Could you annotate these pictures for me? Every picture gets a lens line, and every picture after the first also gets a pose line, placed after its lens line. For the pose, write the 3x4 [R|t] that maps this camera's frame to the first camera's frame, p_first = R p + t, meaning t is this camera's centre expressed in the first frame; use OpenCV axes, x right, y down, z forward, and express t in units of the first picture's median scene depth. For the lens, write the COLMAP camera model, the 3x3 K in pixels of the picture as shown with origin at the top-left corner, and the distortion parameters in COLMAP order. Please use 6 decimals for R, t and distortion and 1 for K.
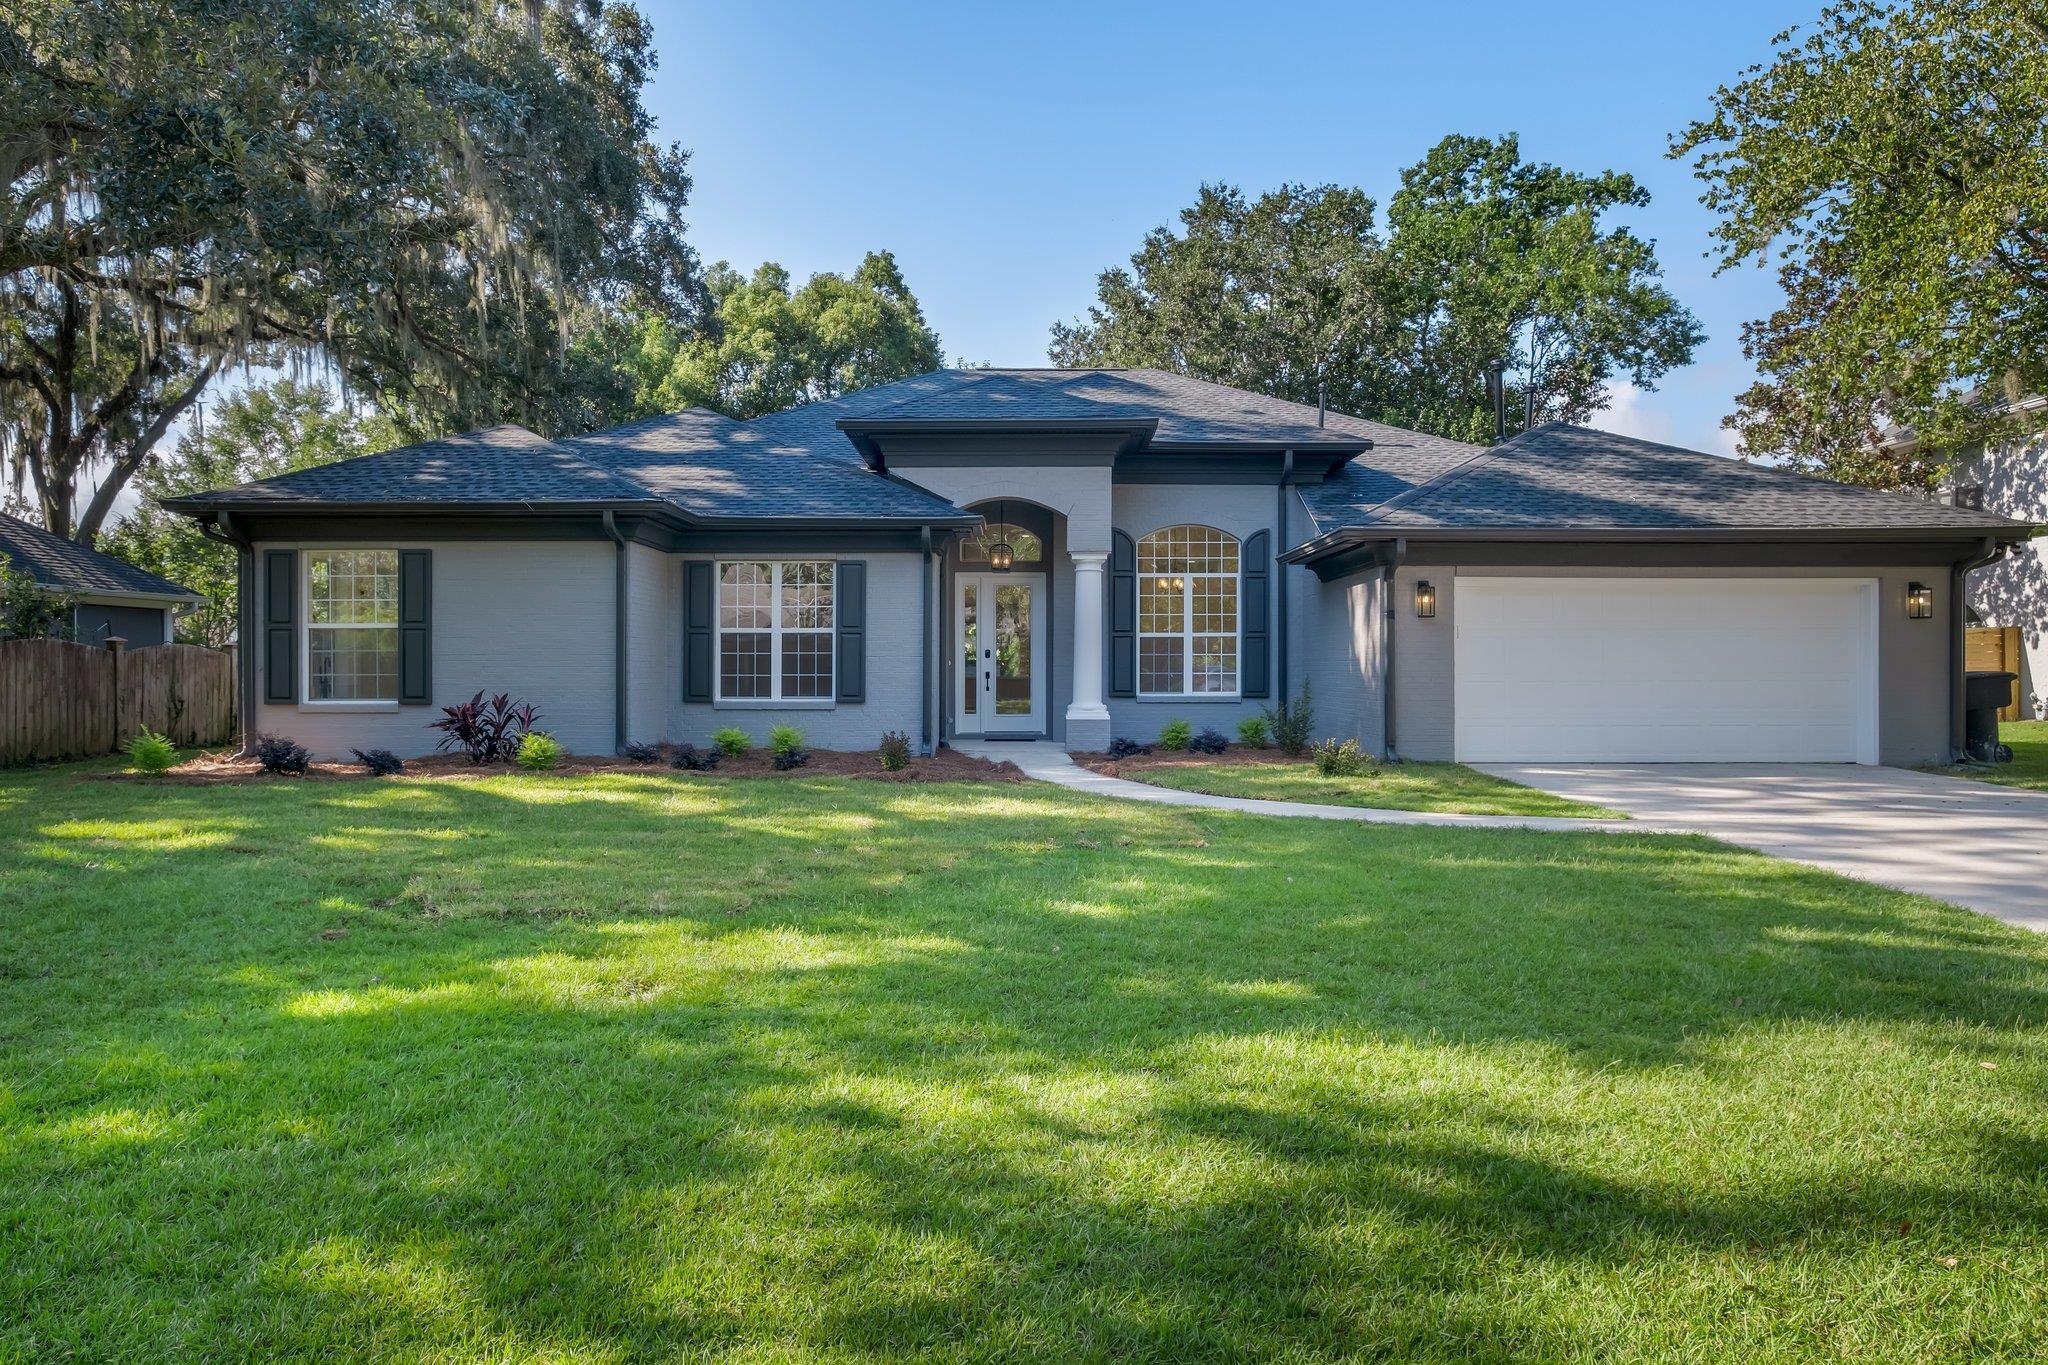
lens RADIAL K [[1279.6, 0, 1027.6], [0, 1279.6, 676.7], [0, 0, 1]] dist [0.016981, 0.000369]
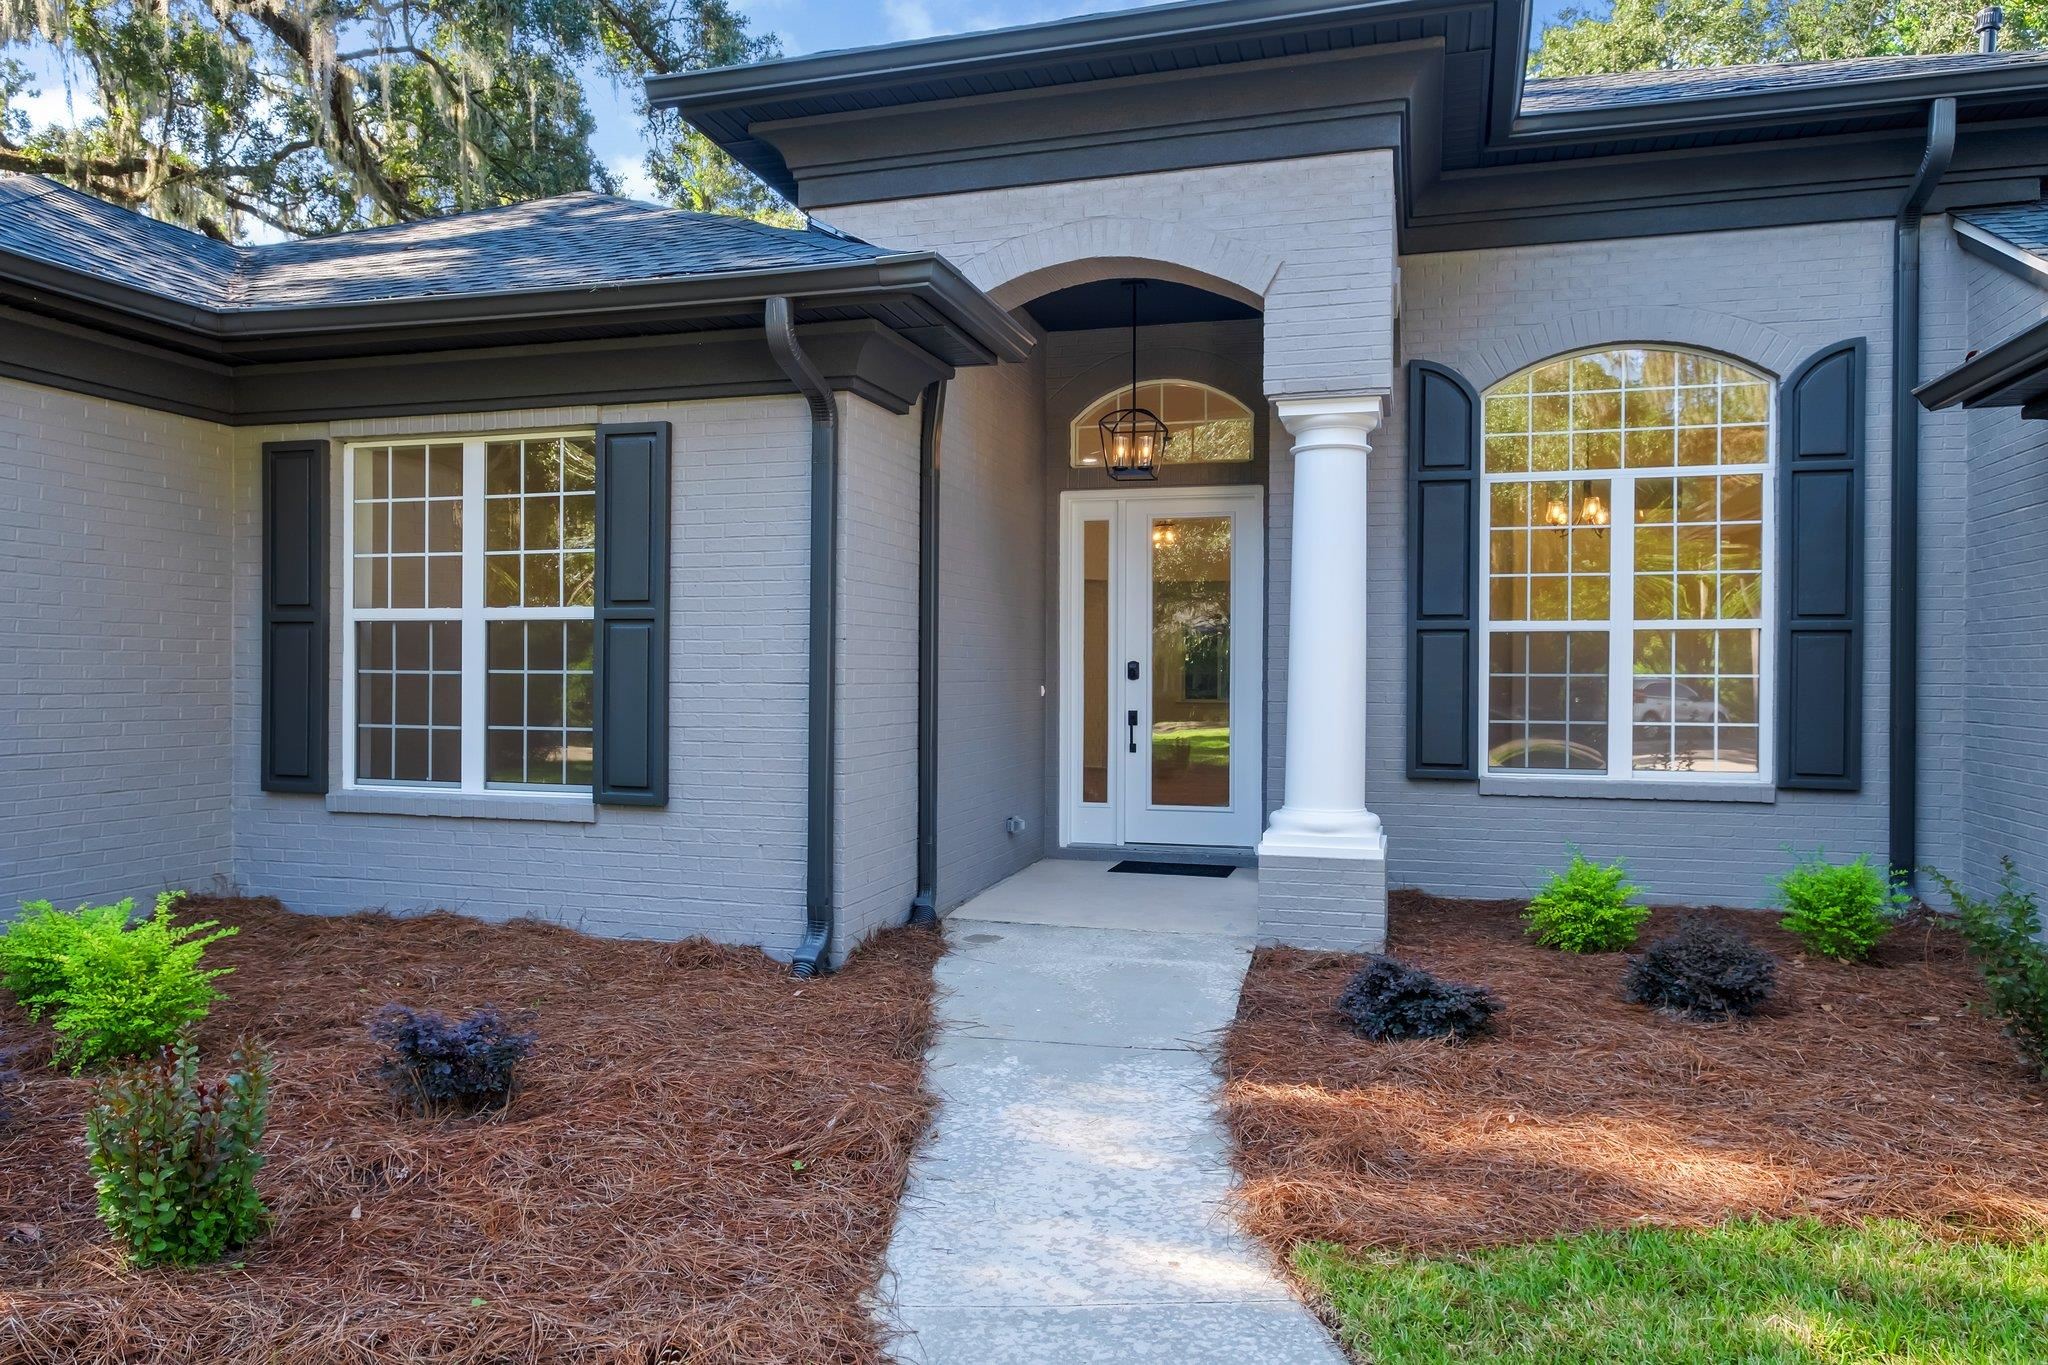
lens RADIAL K [[1279.6, 0, 1016.1], [0, 1279.6, 678.3], [0, 0, 1]] dist [0.016981, 0.000369]
pose [[0.952218, 0.005494, -0.305369, 0.071924], [-0.007563, 0.999956, -0.005593, -0.013375], [0.305325, 0.007636, 0.952218, 0.593184]]
